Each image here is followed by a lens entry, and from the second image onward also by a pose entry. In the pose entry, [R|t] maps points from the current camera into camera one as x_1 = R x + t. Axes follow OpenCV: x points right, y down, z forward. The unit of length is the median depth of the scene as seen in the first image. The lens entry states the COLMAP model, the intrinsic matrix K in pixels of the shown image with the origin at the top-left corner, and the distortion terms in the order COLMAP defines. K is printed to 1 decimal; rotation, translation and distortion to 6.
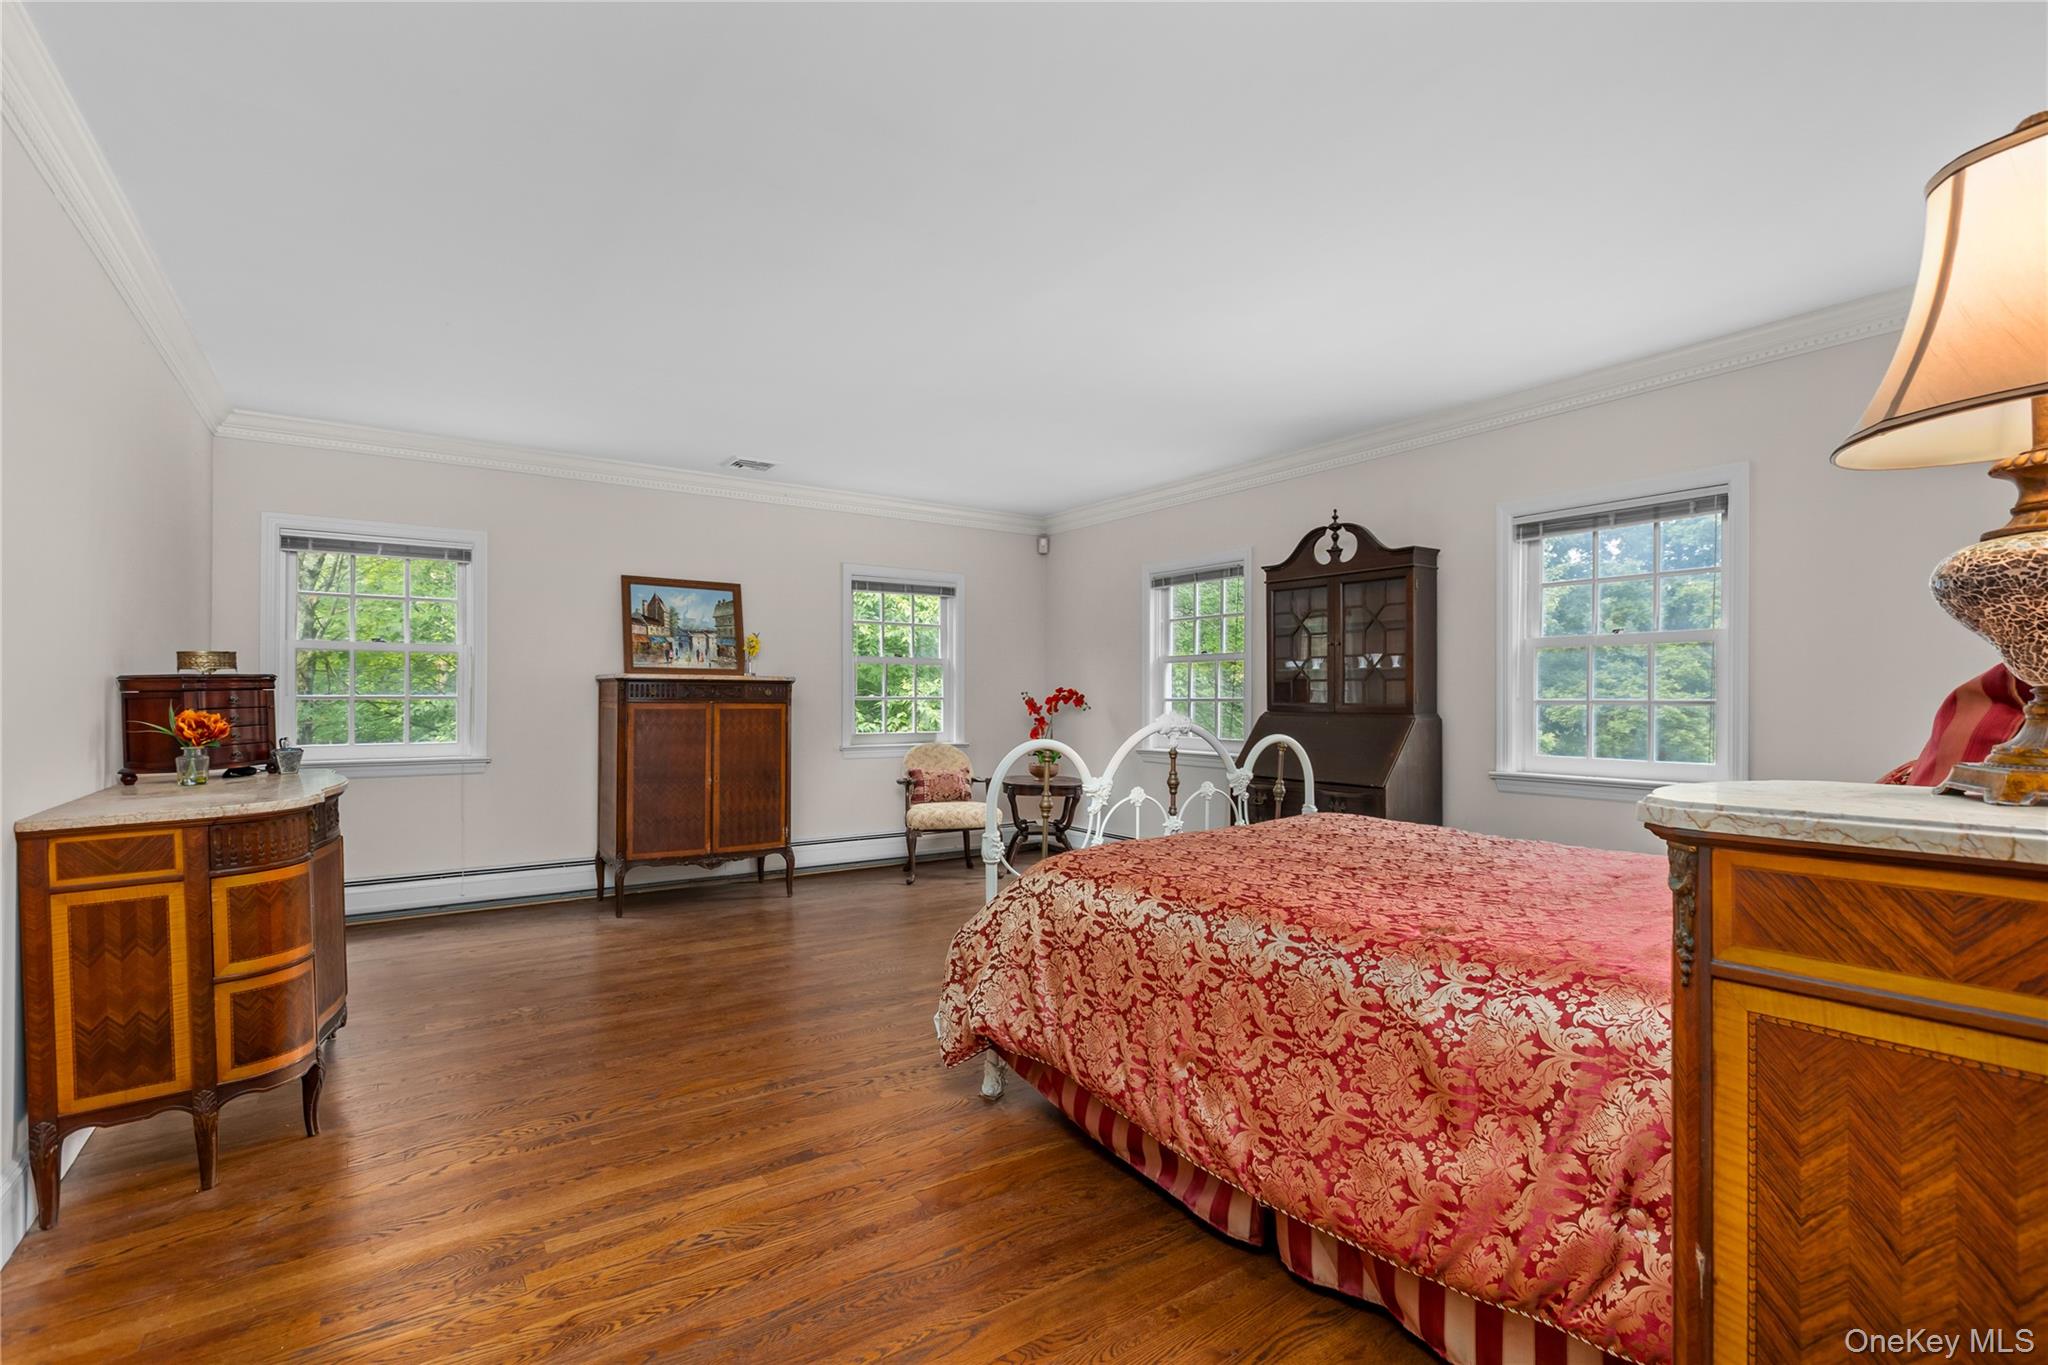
lens RADIAL K [[928.6, 0, 1033.9], [0, 928.6, 694.3], [0, 0, 1]] dist [0.001053, 0.000354]
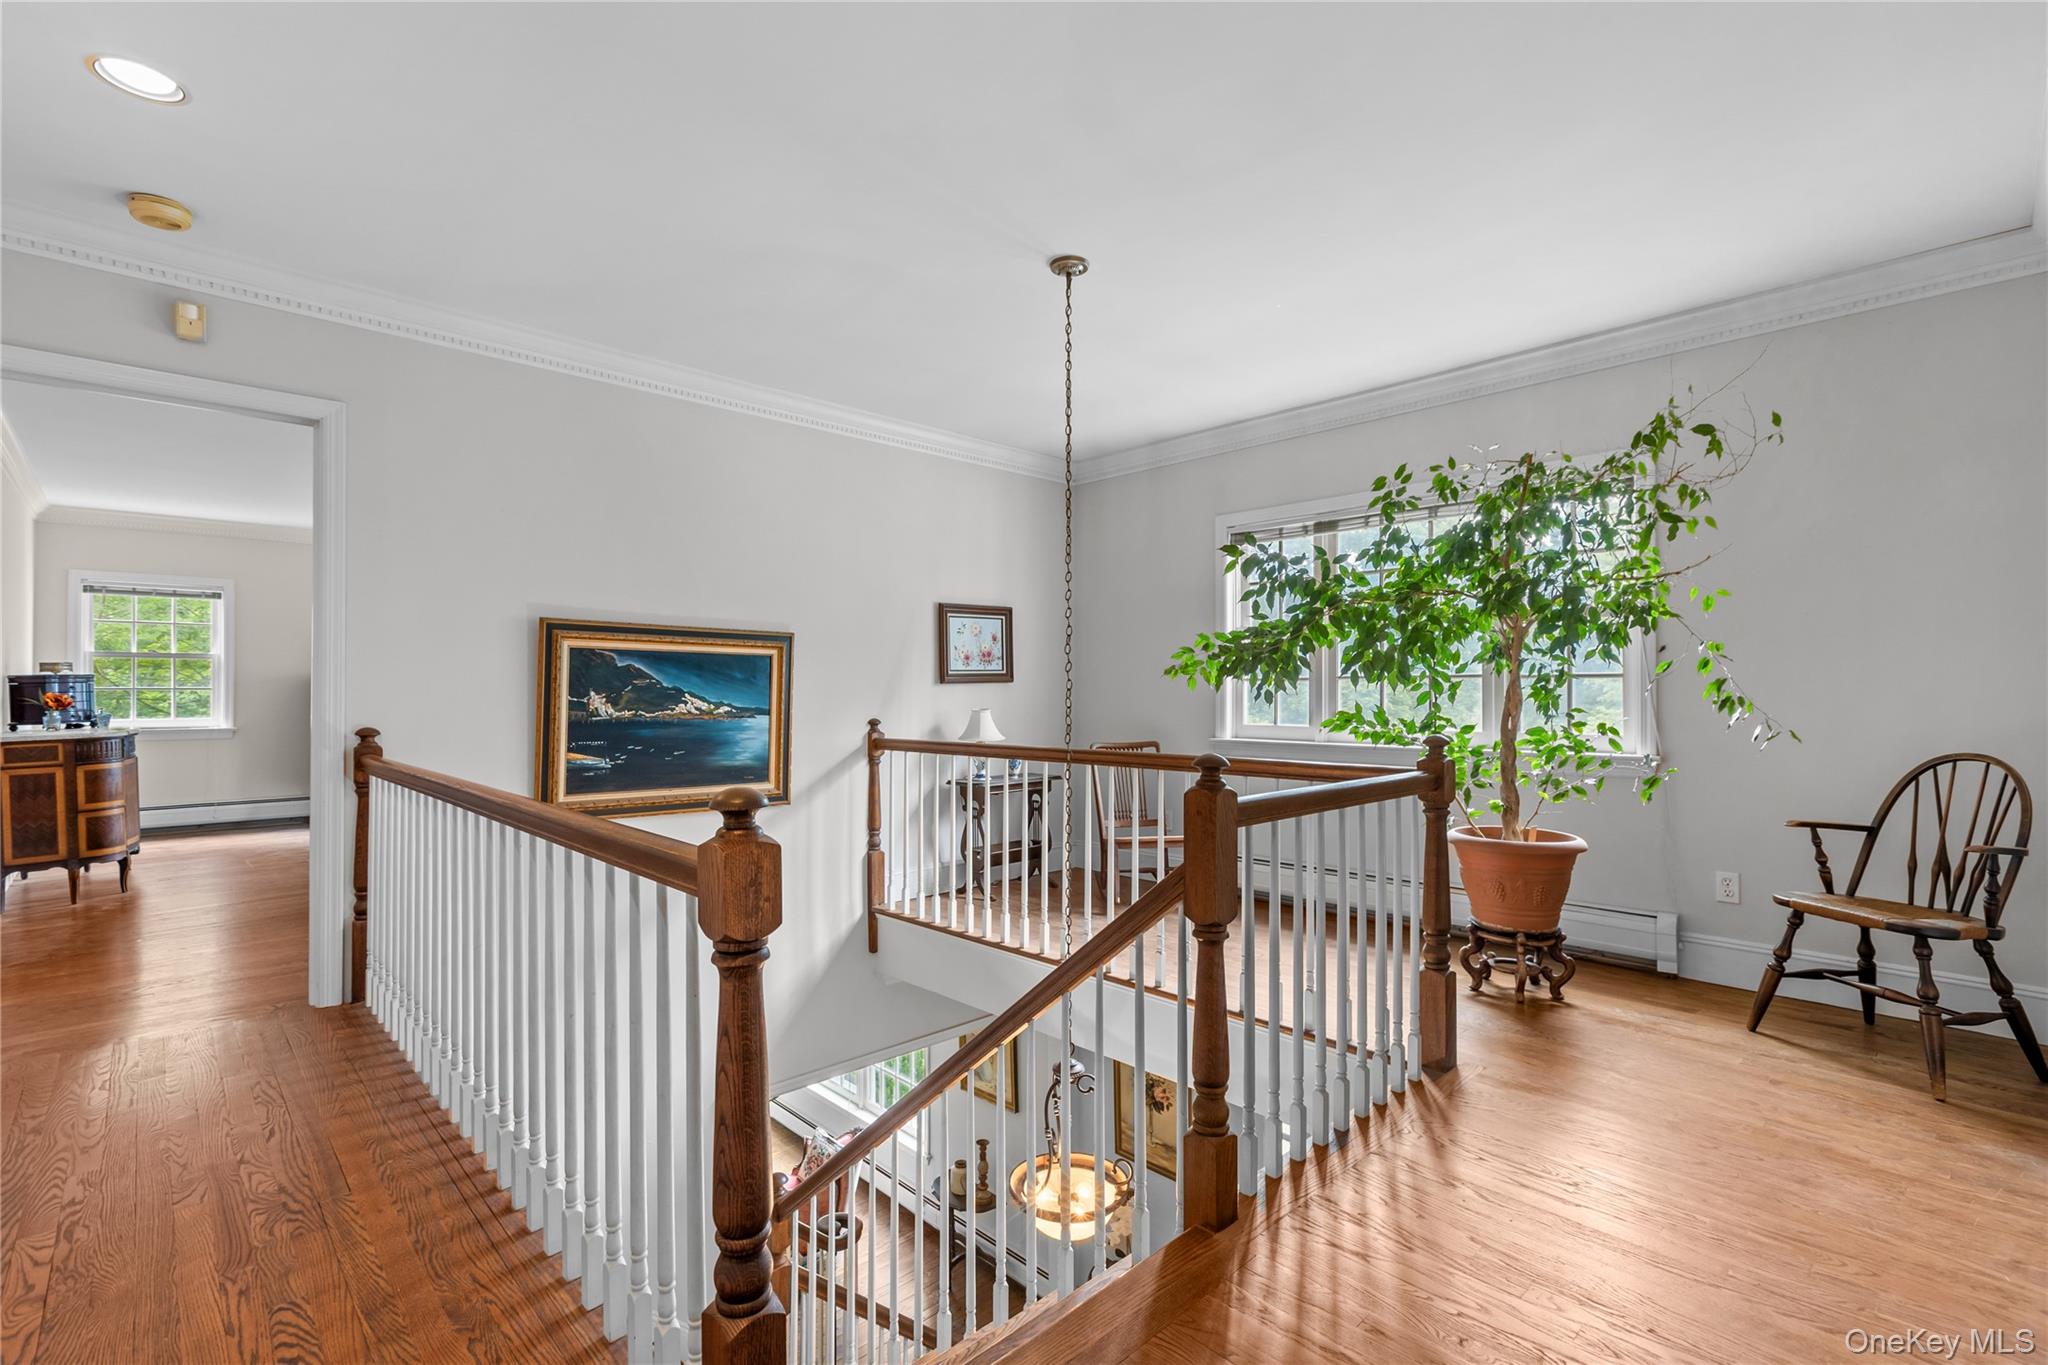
lens RADIAL K [[928.6, 0, 1033.9], [0, 928.6, 694.3], [0, 0, 1]] dist [0.001053, 0.000354]
pose [[0.988647, -0.003136, 0.150221, 1.068361], [0.001649, 0.999948, 0.010019, 0.004862], [-0.150245, -0.009657, 0.988602, -1.567285]]
